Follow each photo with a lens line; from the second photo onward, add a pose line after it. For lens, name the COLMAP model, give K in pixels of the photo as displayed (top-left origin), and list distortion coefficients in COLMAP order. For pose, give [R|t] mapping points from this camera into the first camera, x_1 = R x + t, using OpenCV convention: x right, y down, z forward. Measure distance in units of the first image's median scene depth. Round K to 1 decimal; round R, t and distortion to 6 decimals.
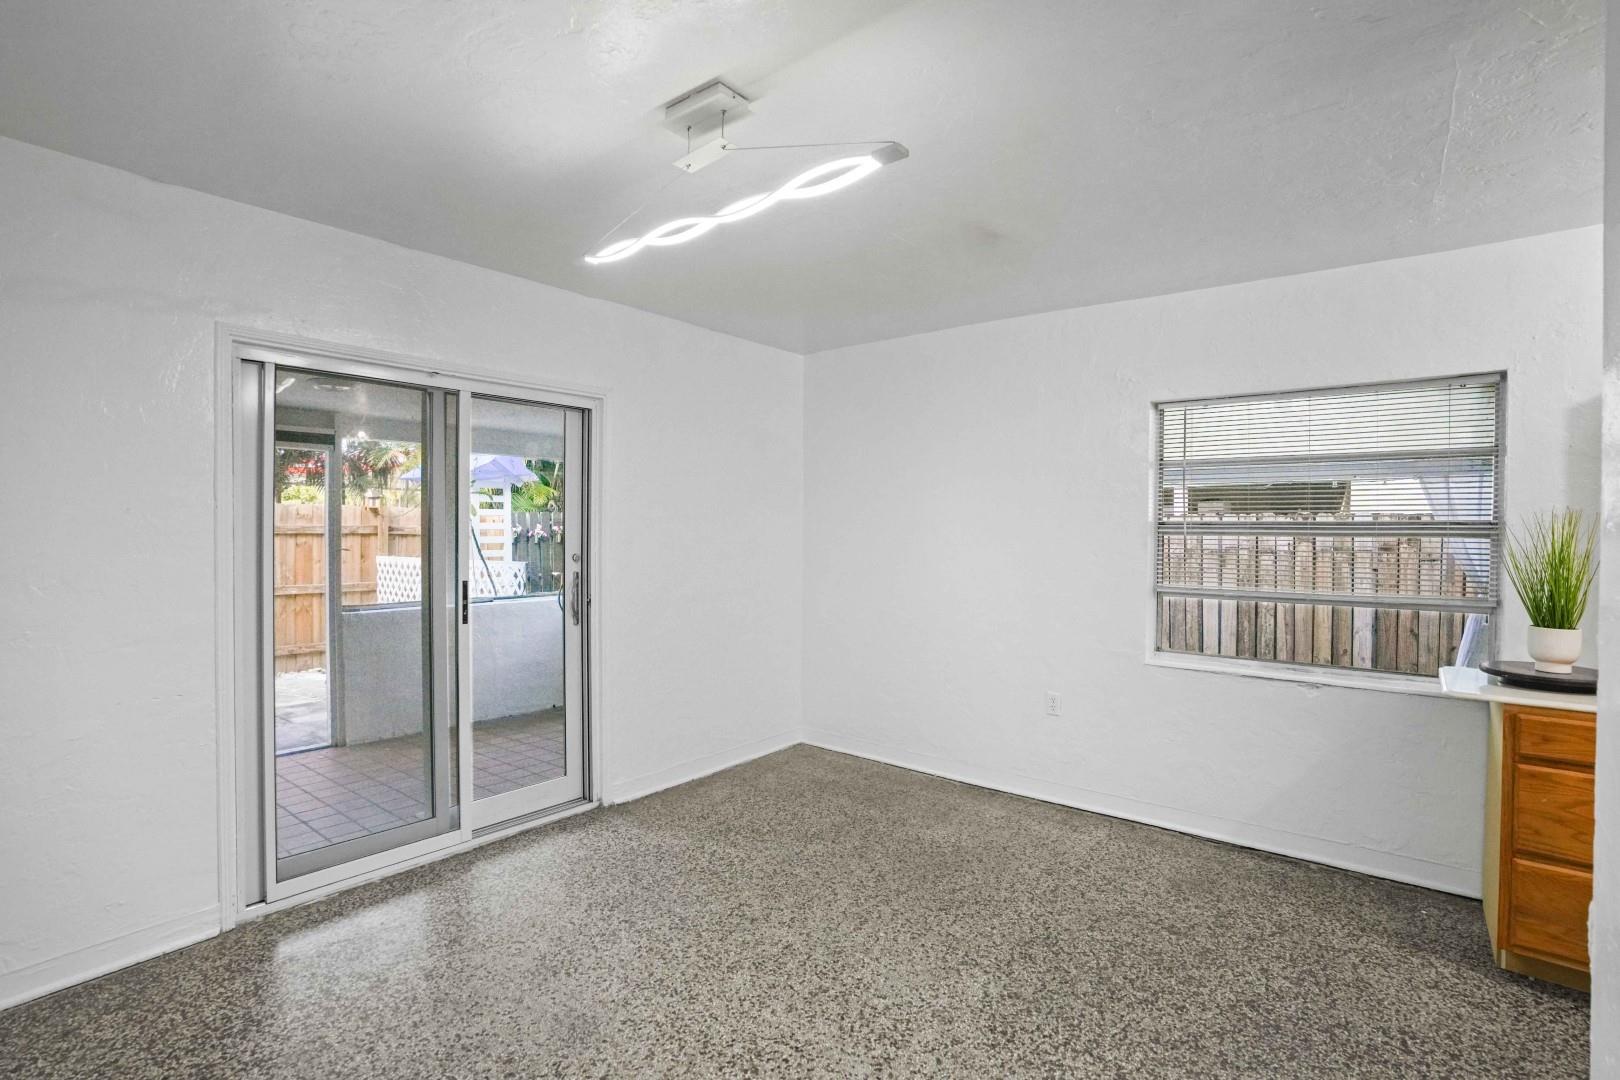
lens RADIAL K [[748.0, 0, 820.6], [0, 748.0, 537.0], [0, 0, 1]] dist [-0.065354, 0.025391]
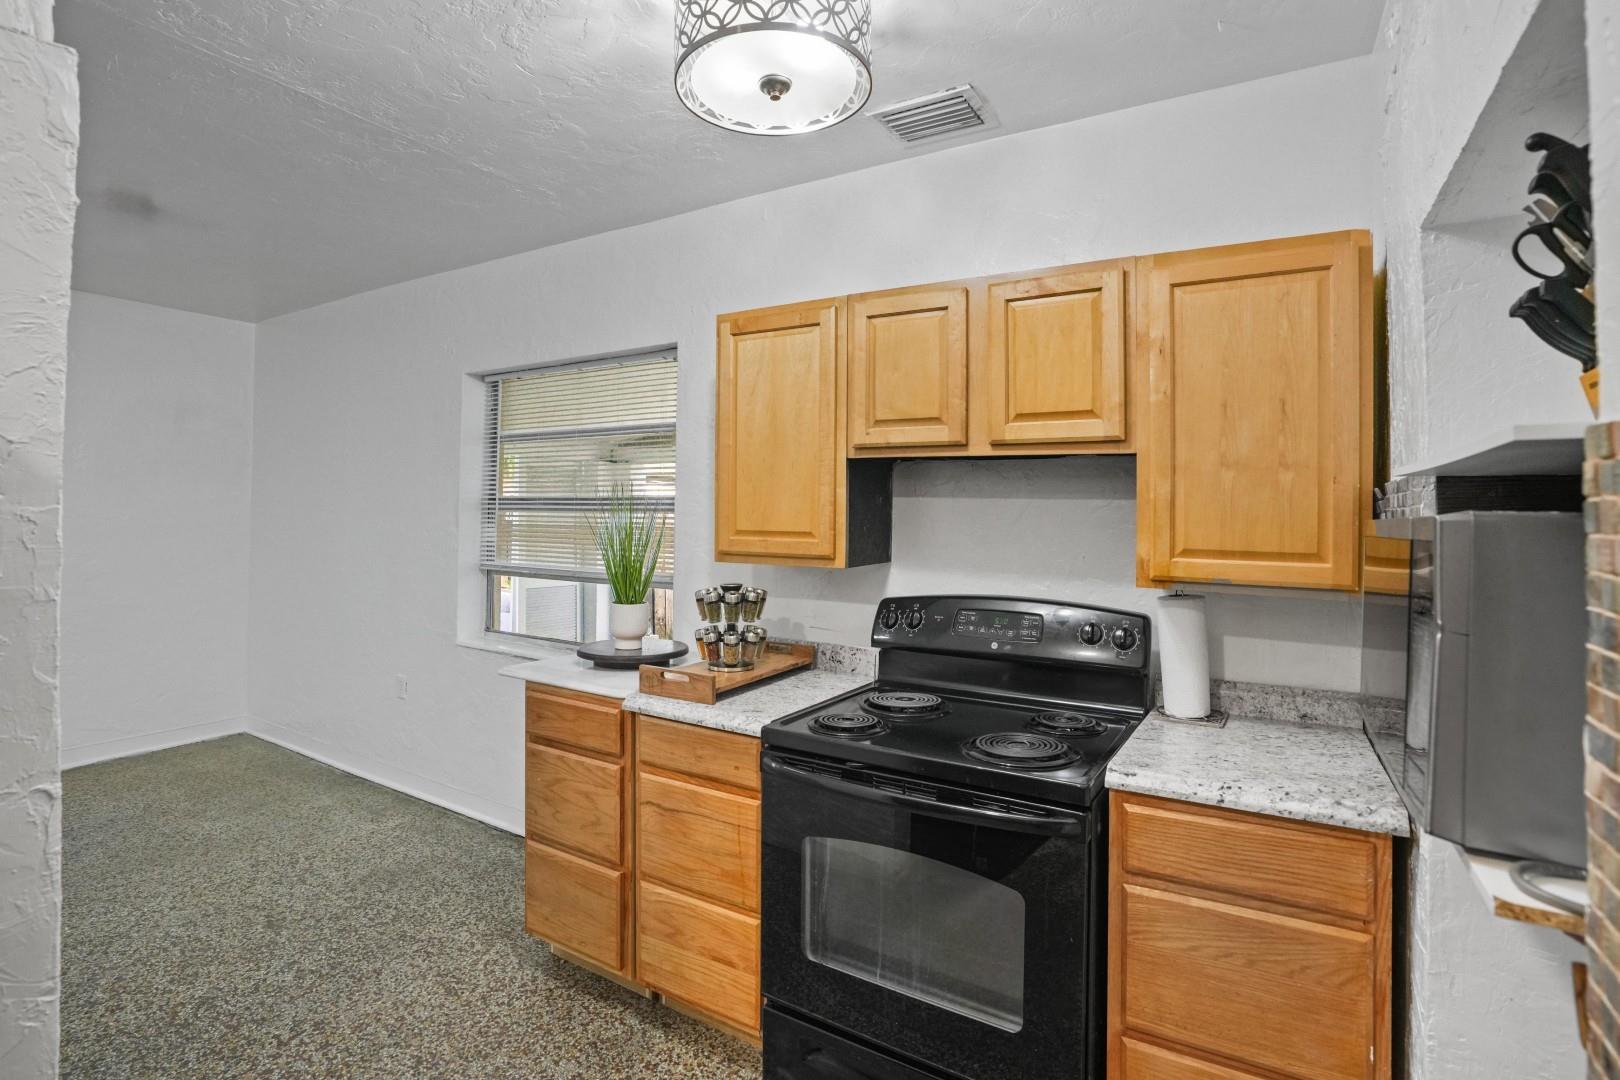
lens RADIAL K [[752.0, 0, 810.1], [0, 752.0, 524.4], [0, 0, 1]] dist [-0.001297, 0.000409]
pose [[0.991372, 0.021419, 0.129316, 0.886408], [-0.020689, 0.999762, -0.006986, 0.006029], [-0.129435, 0.004250, 0.991579, -0.064122]]
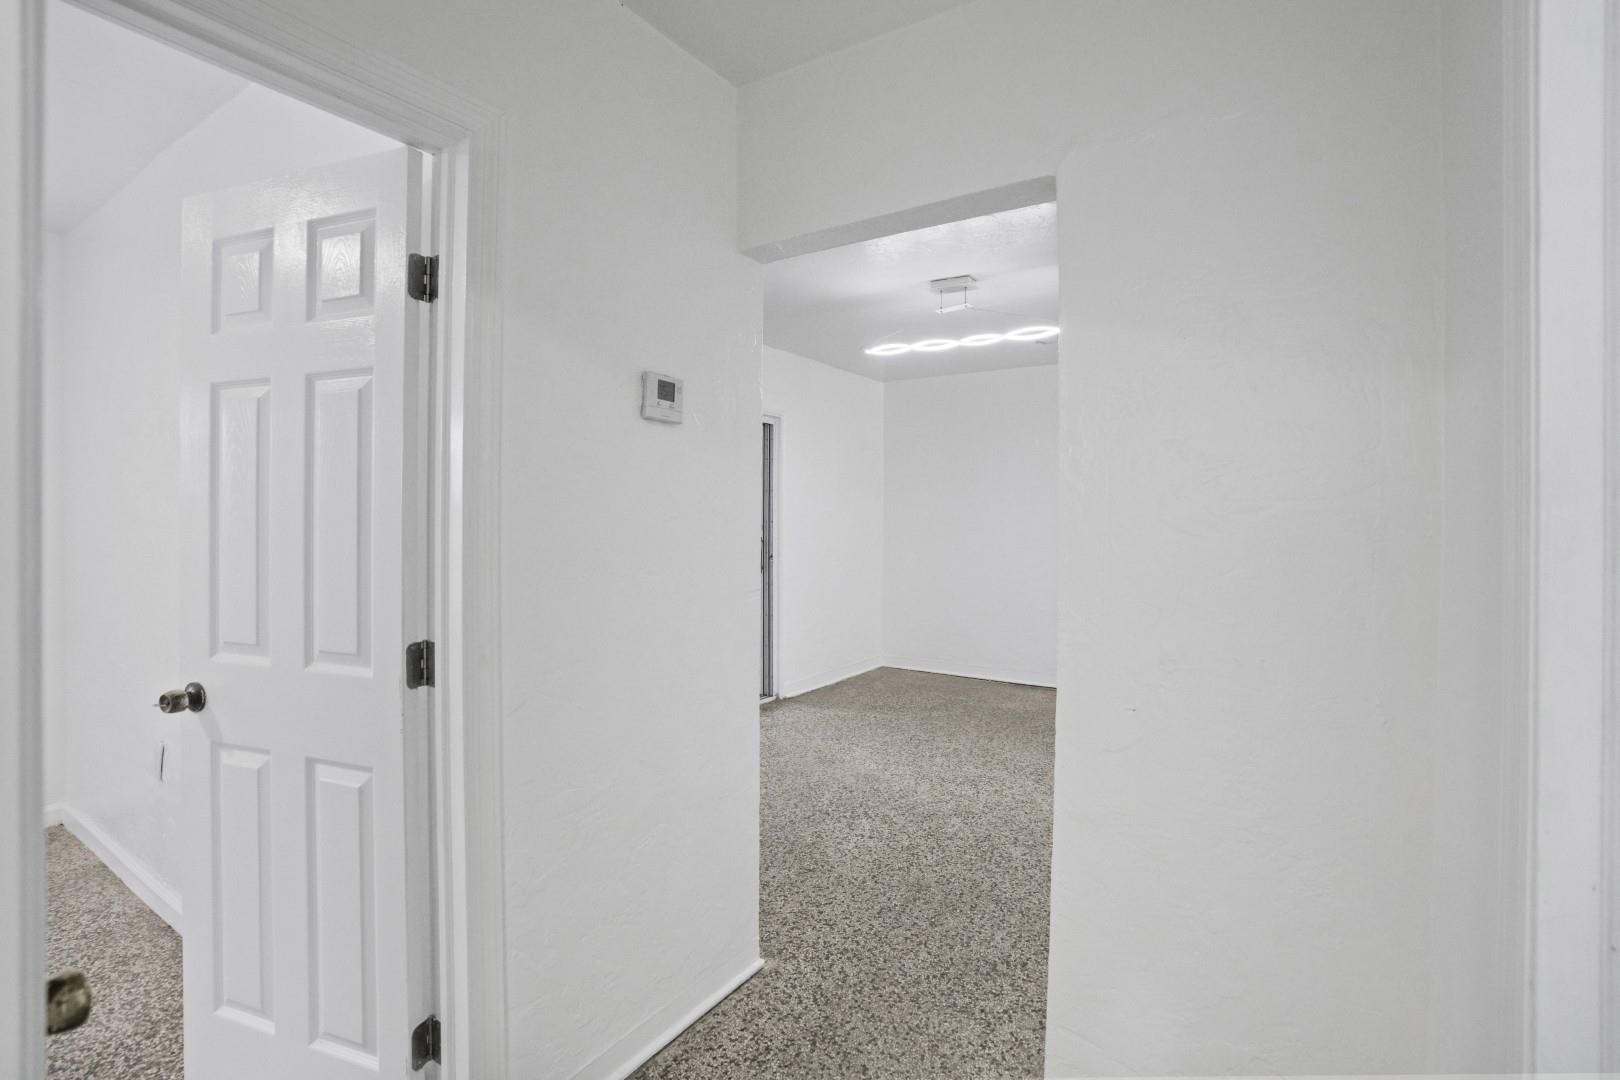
lens RADIAL K [[748.0, 0, 820.6], [0, 748.0, 537.0], [0, 0, 1]] dist [-0.065354, 0.025391]
pose [[0.995785, -0.004672, 0.091597, -0.419867], [0.003712, 0.999936, 0.010645, 0.038178], [-0.091641, -0.010260, 0.995739, -0.558100]]
